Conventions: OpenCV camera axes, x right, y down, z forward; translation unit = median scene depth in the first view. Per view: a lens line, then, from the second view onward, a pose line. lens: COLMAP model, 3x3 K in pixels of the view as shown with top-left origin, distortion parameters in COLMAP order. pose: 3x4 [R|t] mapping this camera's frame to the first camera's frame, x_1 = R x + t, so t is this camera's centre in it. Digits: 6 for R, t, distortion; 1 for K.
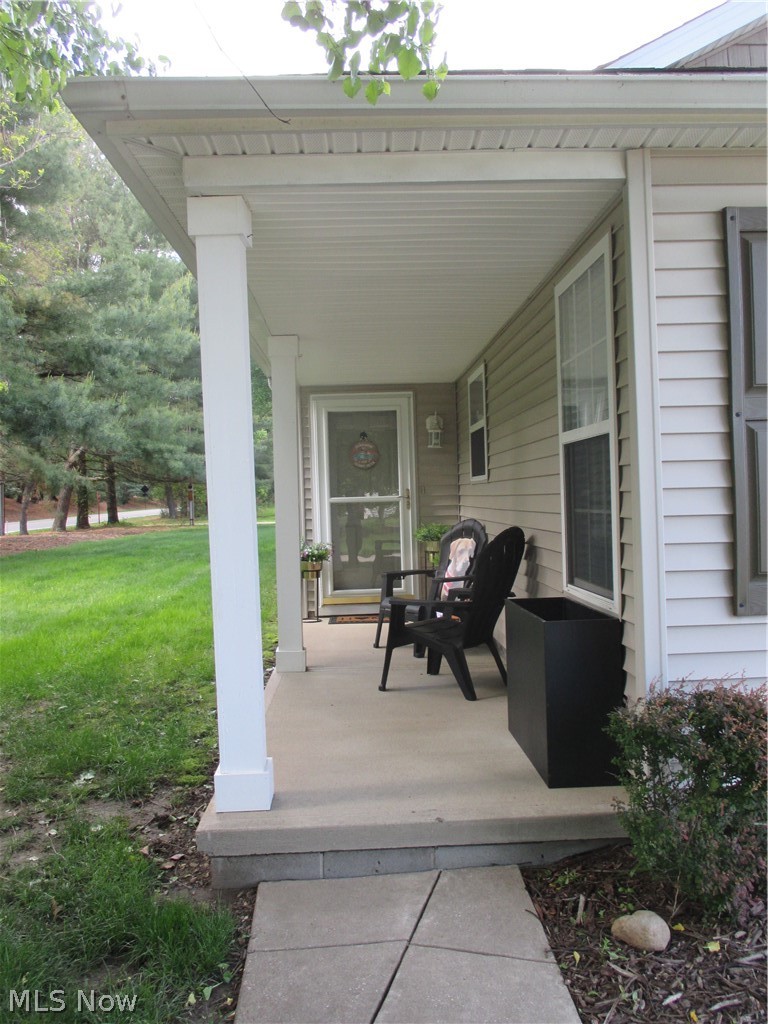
lens RADIAL K [[852.2, 0, 383.3], [0, 852.2, 511.4], [0, 0, 1]] dist [-0.046962, -0.025717]
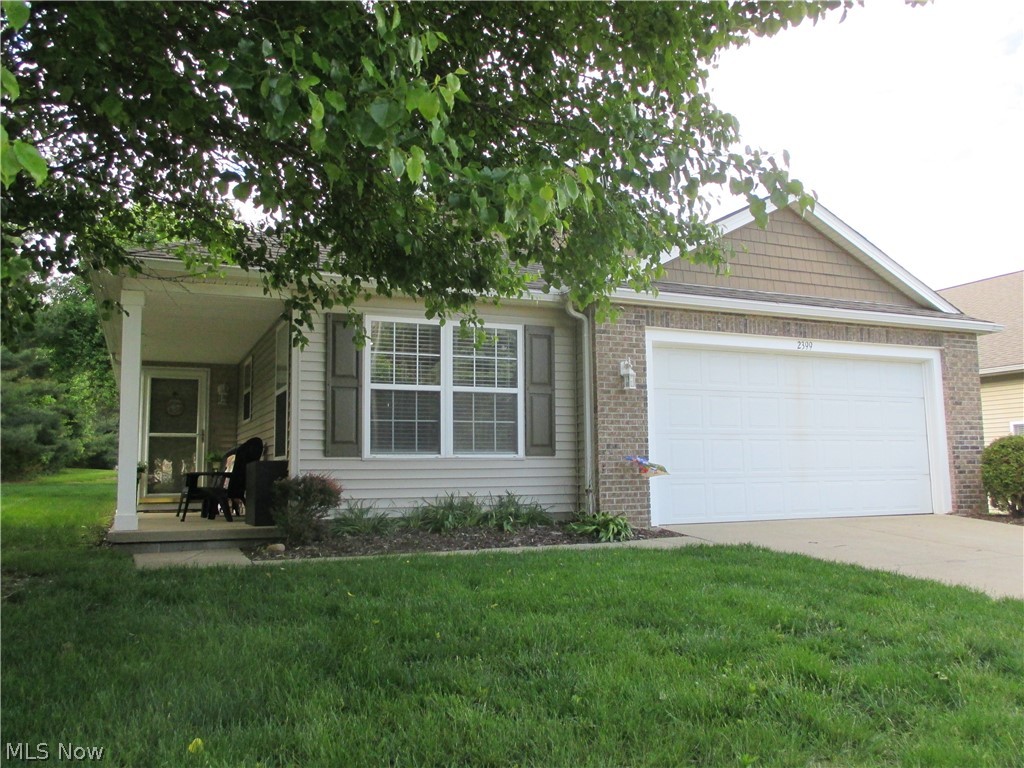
lens RADIAL K [[852.2, 0, 552.1], [0, 852.2, 373.3], [0, 0, 1]] dist [-0.046962, -0.025717]
pose [[0.913187, 0.065524, 0.402238, -0.019730], [-0.007014, 0.989371, -0.145241, 0.112873], [-0.407480, 0.129811, 0.903941, -0.830210]]
